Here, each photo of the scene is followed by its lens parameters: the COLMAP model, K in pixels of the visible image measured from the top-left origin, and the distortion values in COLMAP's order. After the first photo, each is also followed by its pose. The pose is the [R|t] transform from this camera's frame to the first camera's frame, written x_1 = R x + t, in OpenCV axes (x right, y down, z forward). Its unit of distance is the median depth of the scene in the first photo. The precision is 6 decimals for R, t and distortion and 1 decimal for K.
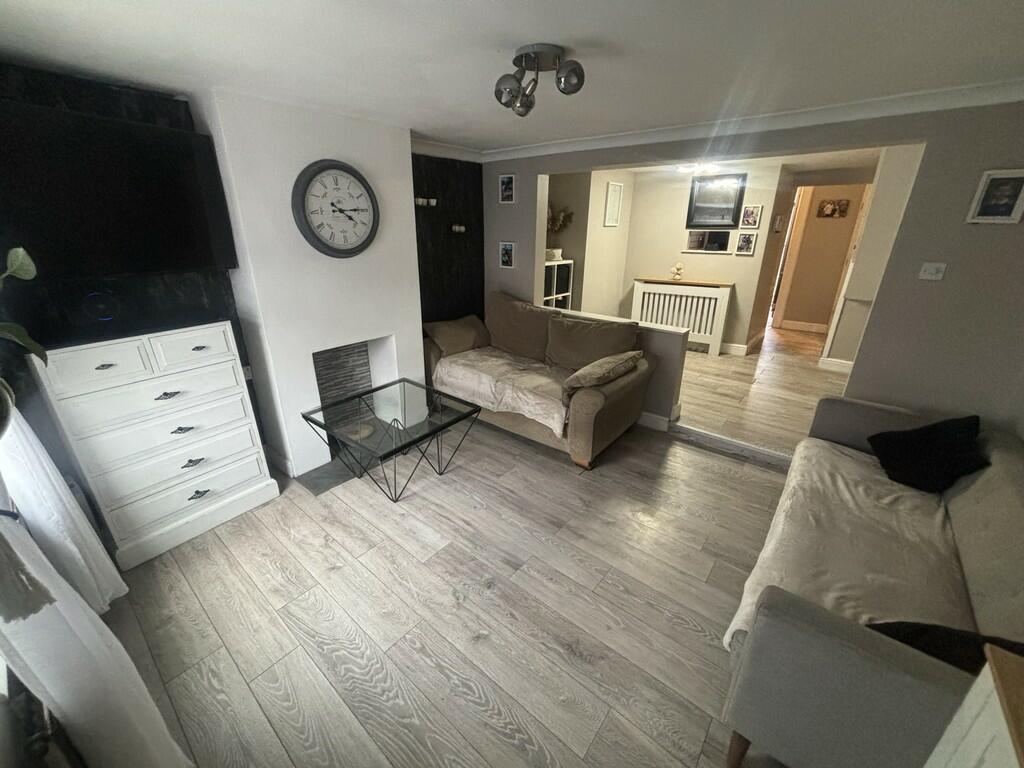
lens RADIAL K [[409.6, 0, 512.2], [0, 409.6, 381.4], [0, 0, 1]] dist [-0.001025, 0.000491]
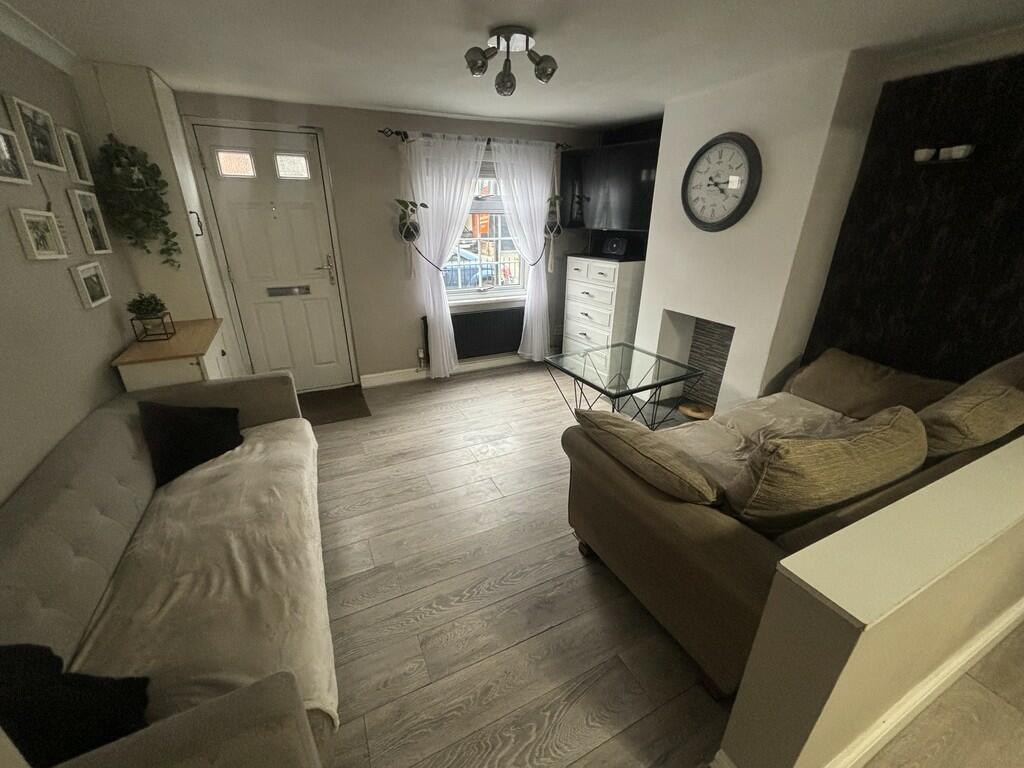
lens RADIAL K [[412.0, 0, 503.4], [0, 412.0, 378.6], [0, 0, 1]] dist [0.000313, -0.000153]
pose [[-0.420974, 0.328733, -0.845408, 0.851902], [-0.337579, 0.808289, 0.482399, -0.351300], [0.841915, 0.488470, -0.229295, 1.054354]]
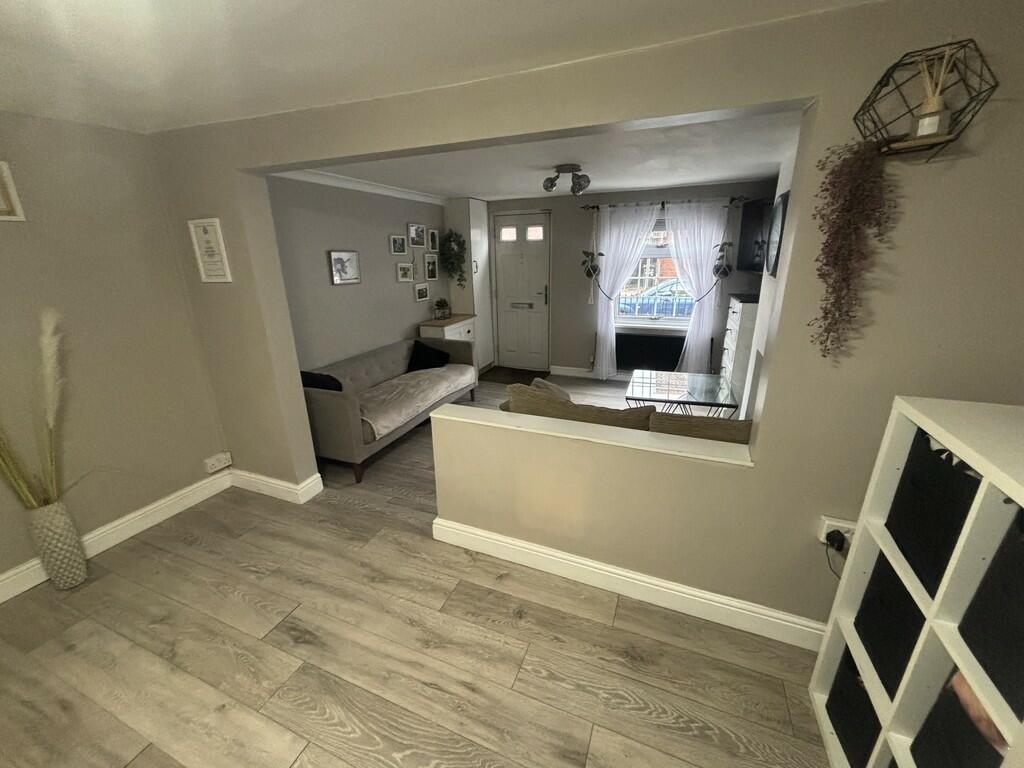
lens RADIAL K [[409.5, 0, 512.0], [0, 409.5, 384.0], [0, 0, 1]] dist [0.000069, -0.000475]
pose [[-0.955617, 0.101006, -0.276755, 0.629869], [-0.096650, 0.779921, 0.618370, -0.730030], [0.278306, 0.617674, -0.735544, 1.892305]]
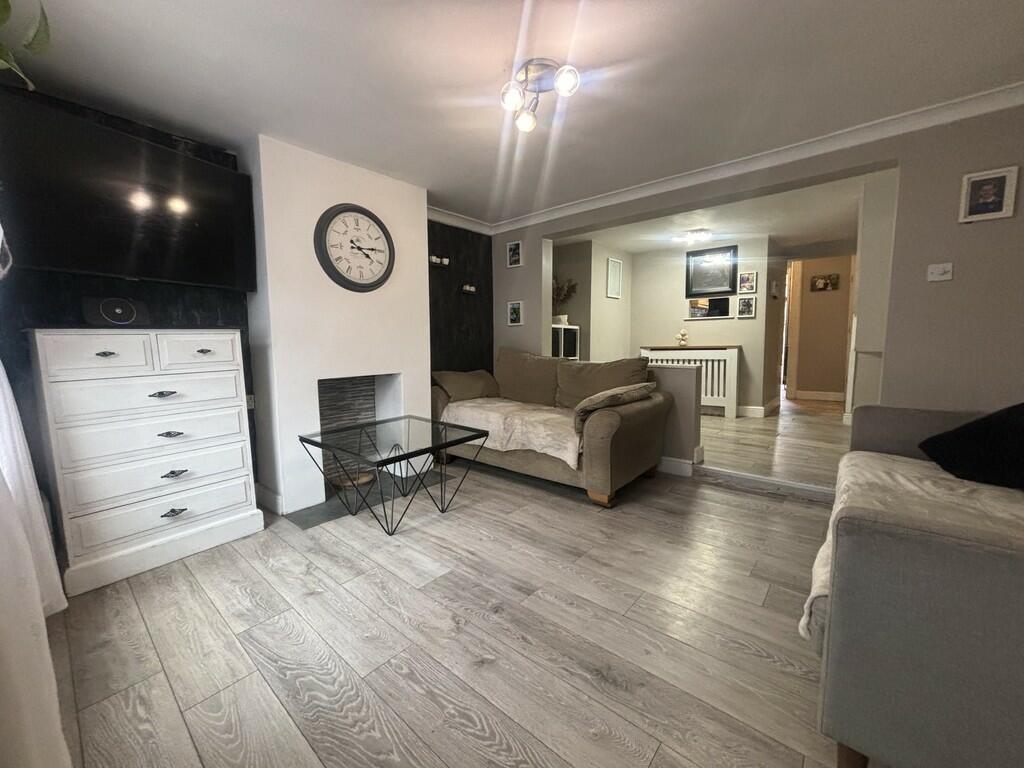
lens RADIAL K [[409.5, 0, 512.0], [0, 409.5, 384.0], [0, 0, 1]] dist [0.000069, -0.000475]
pose [[0.999589, -0.016439, -0.023496, 0.001512], [0.009704, 0.964937, -0.262303, 0.218261], [0.026984, 0.261967, 0.964700, 0.070020]]
